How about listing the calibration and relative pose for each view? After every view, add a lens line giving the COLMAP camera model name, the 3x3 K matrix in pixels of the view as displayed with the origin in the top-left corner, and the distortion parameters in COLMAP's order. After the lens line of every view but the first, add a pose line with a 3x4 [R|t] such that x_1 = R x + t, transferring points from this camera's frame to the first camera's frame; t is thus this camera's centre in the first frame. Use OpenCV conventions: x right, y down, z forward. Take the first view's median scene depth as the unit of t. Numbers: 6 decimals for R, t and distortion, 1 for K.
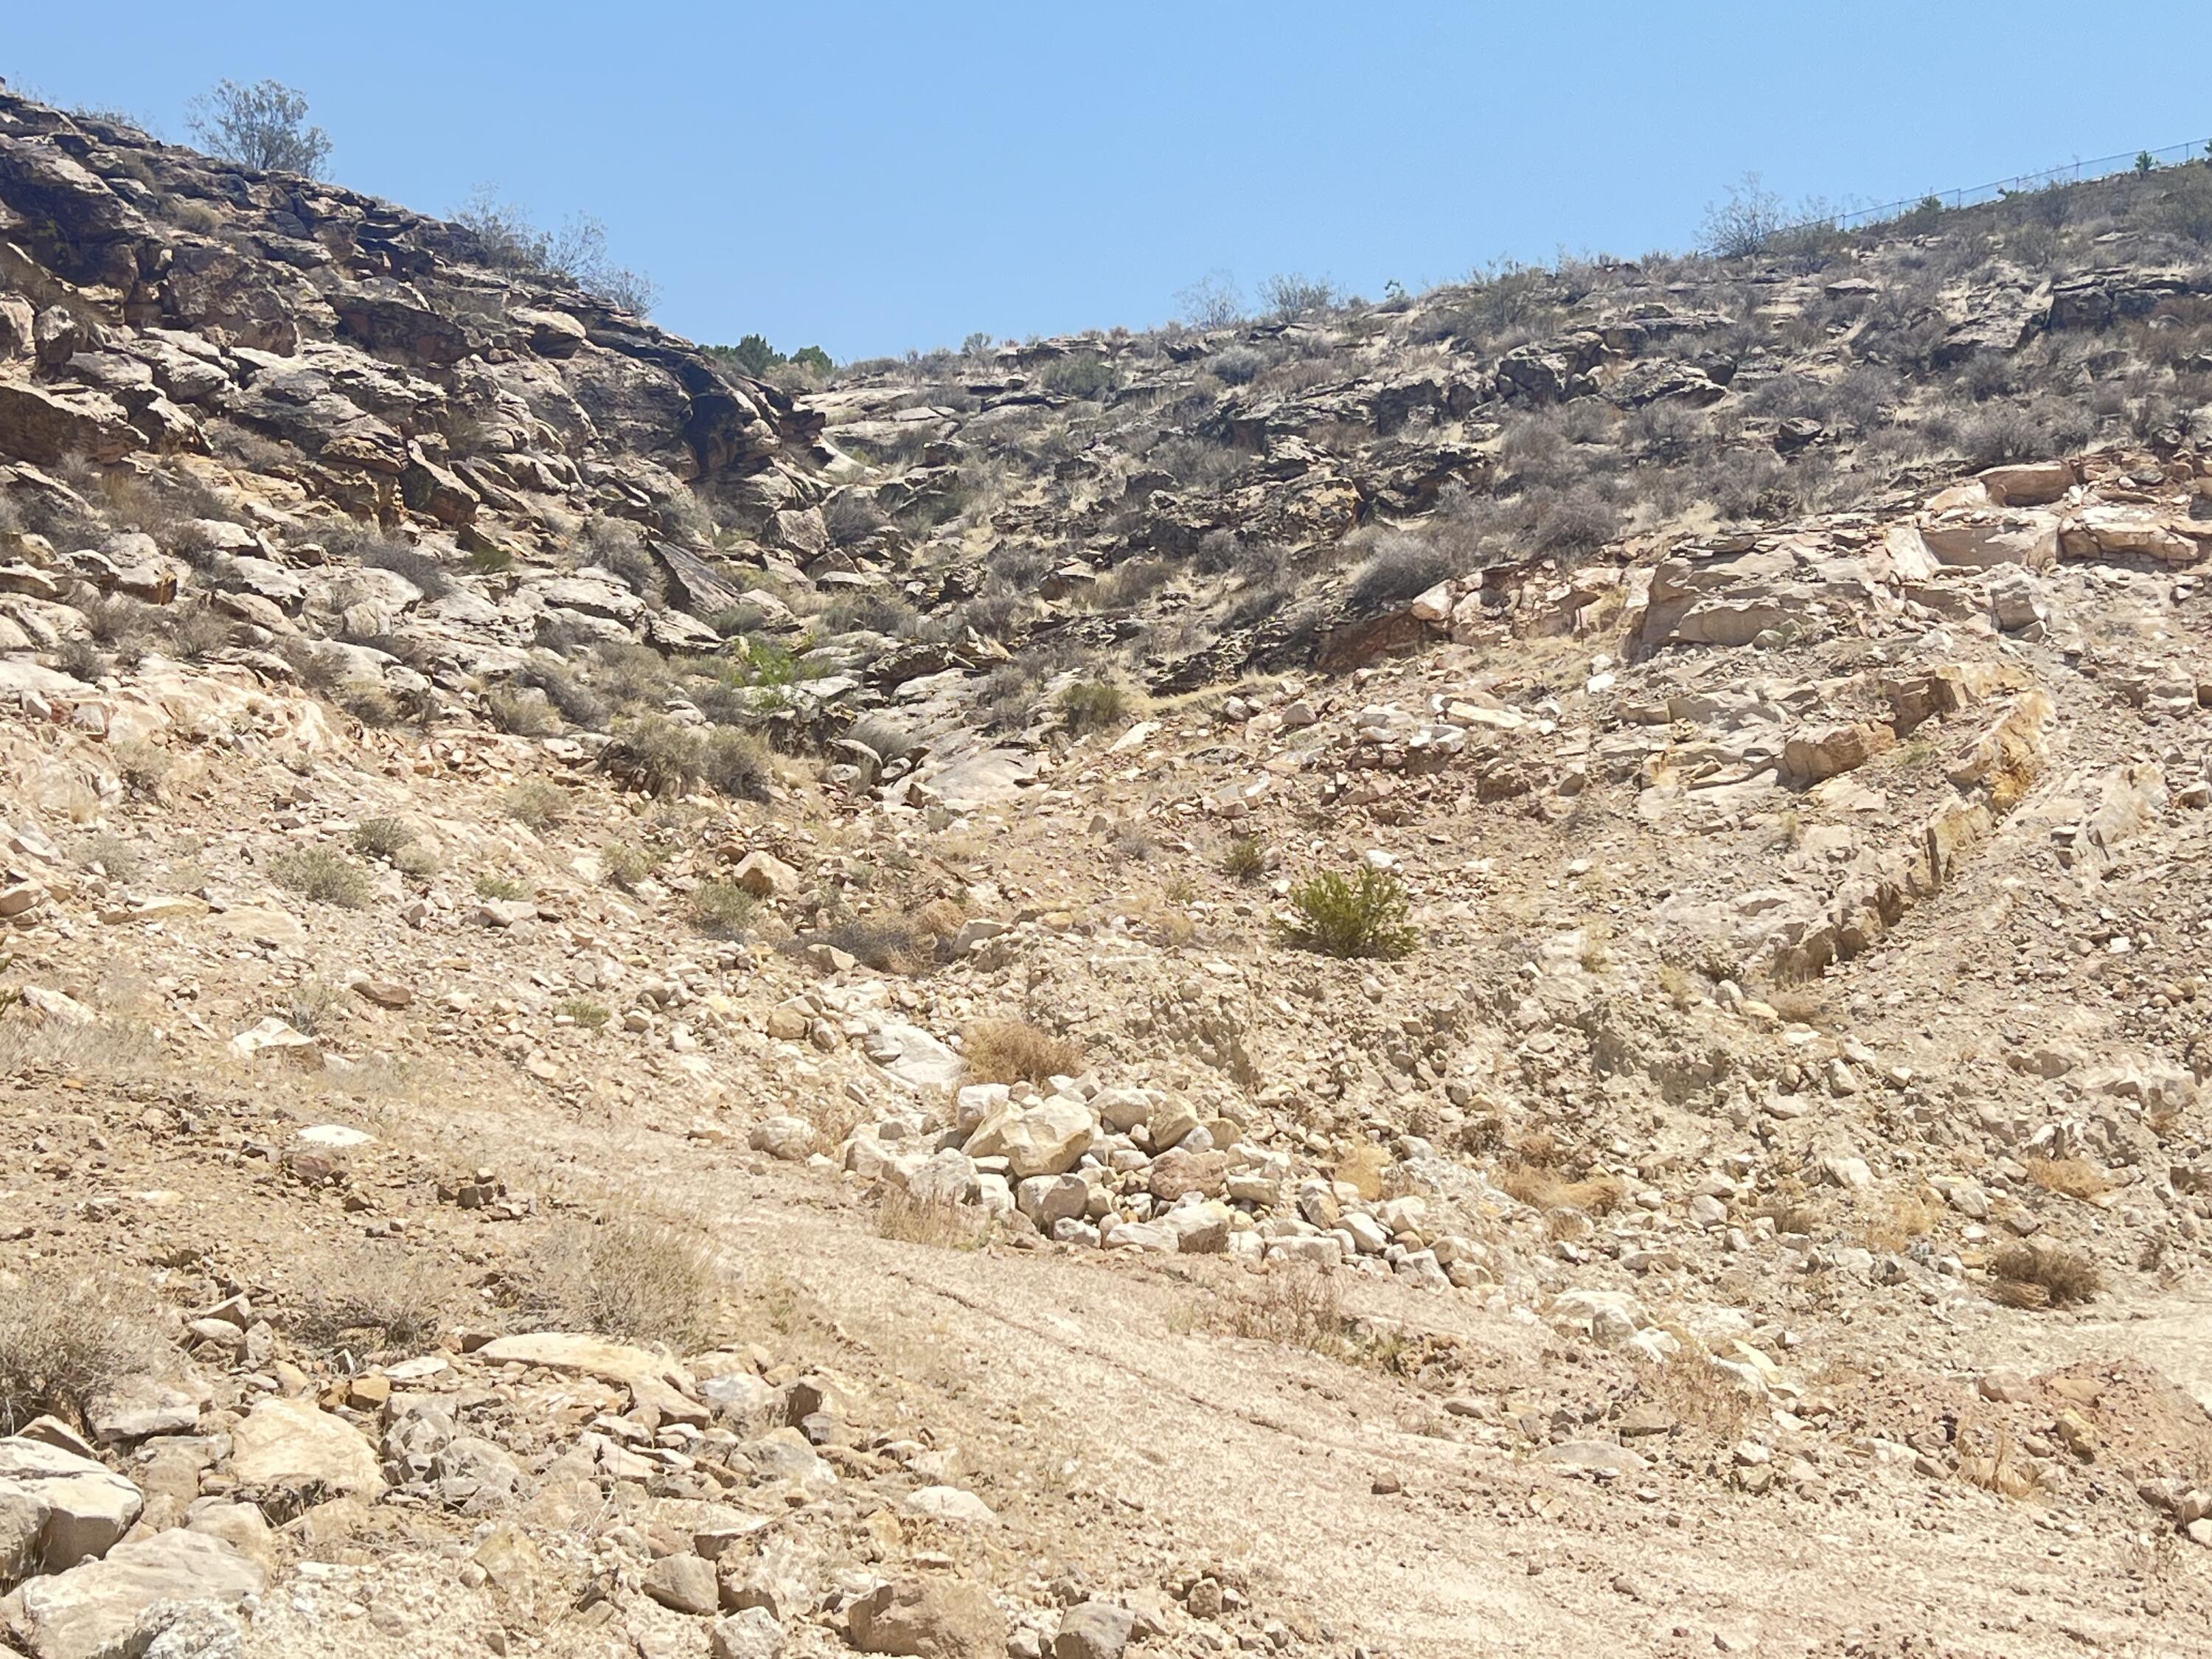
lens RADIAL K [[3178.3, 0, 1117.3], [0, 3178.3, 891.3], [0, 0, 1]] dist [0.194663, -0.608597]
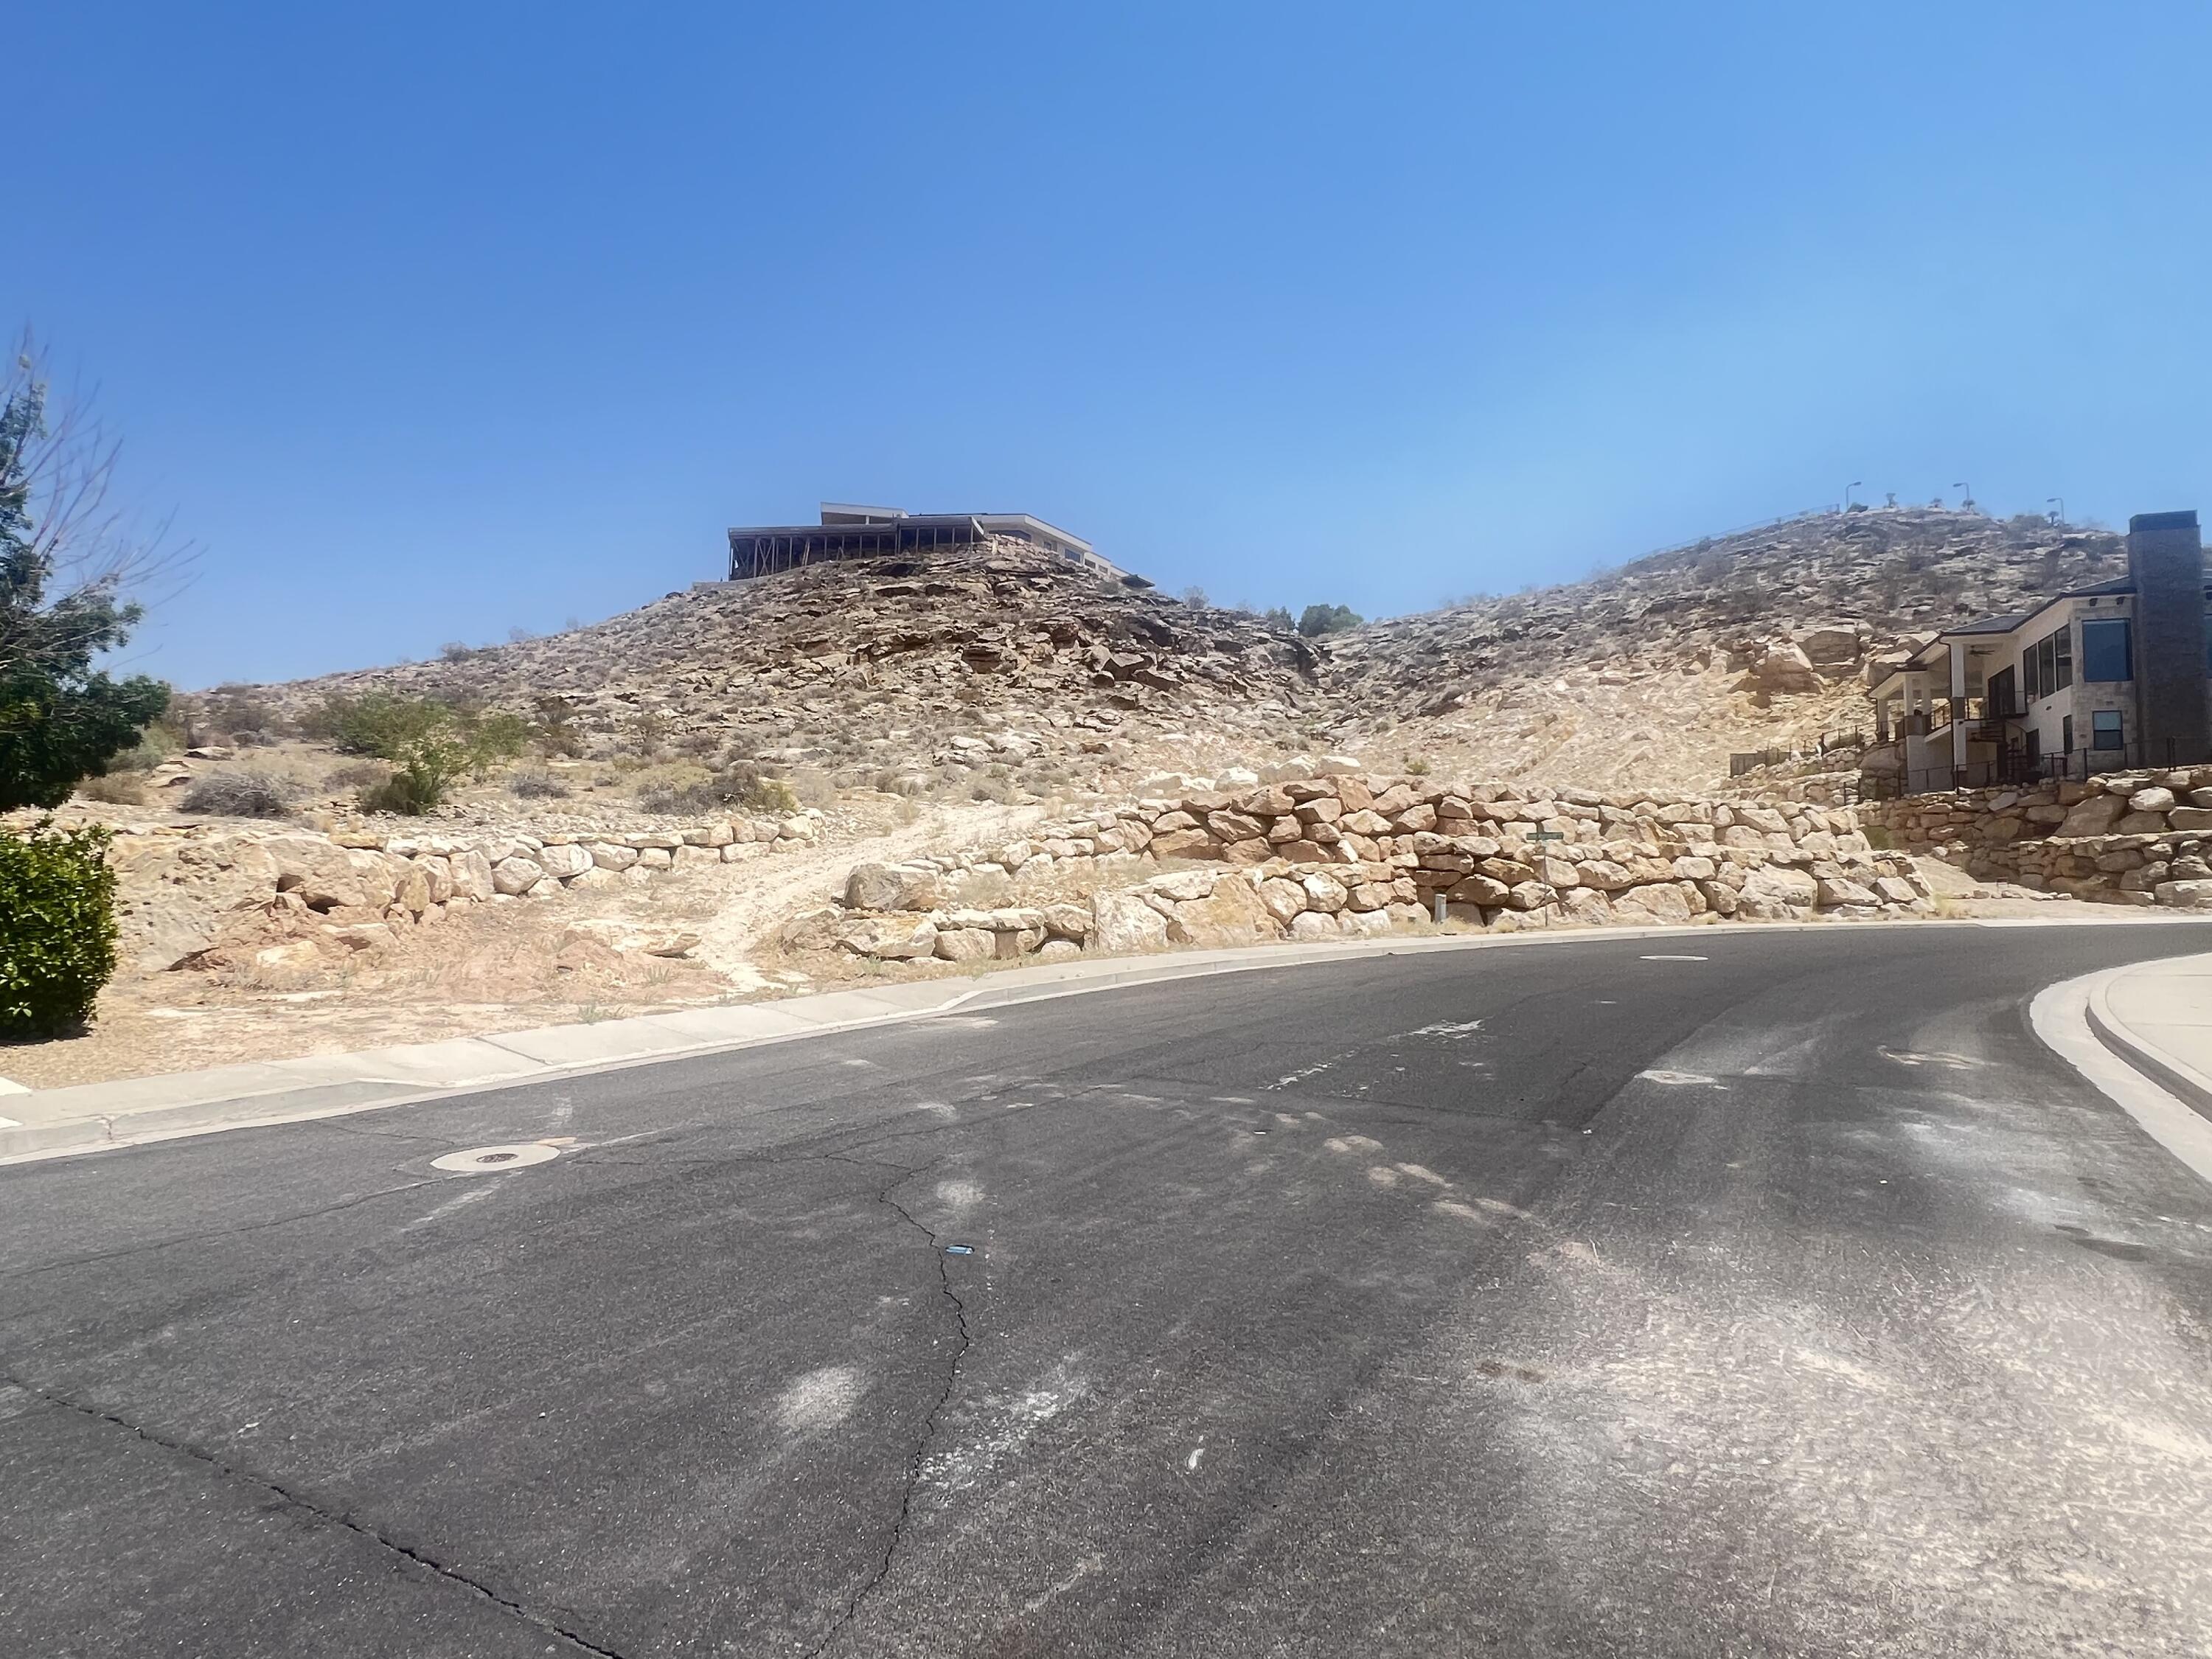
lens RADIAL K [[1162.9, 0, 1106.0], [0, 1162.9, 829.5], [0, 0, 1]] dist [-0.018593, 0.000081]
pose [[0.951393, -0.024726, -0.306986, 0.121804], [0.036404, 0.998813, 0.032370, 0.020762], [0.305821, -0.041972, 0.951163, -0.707620]]
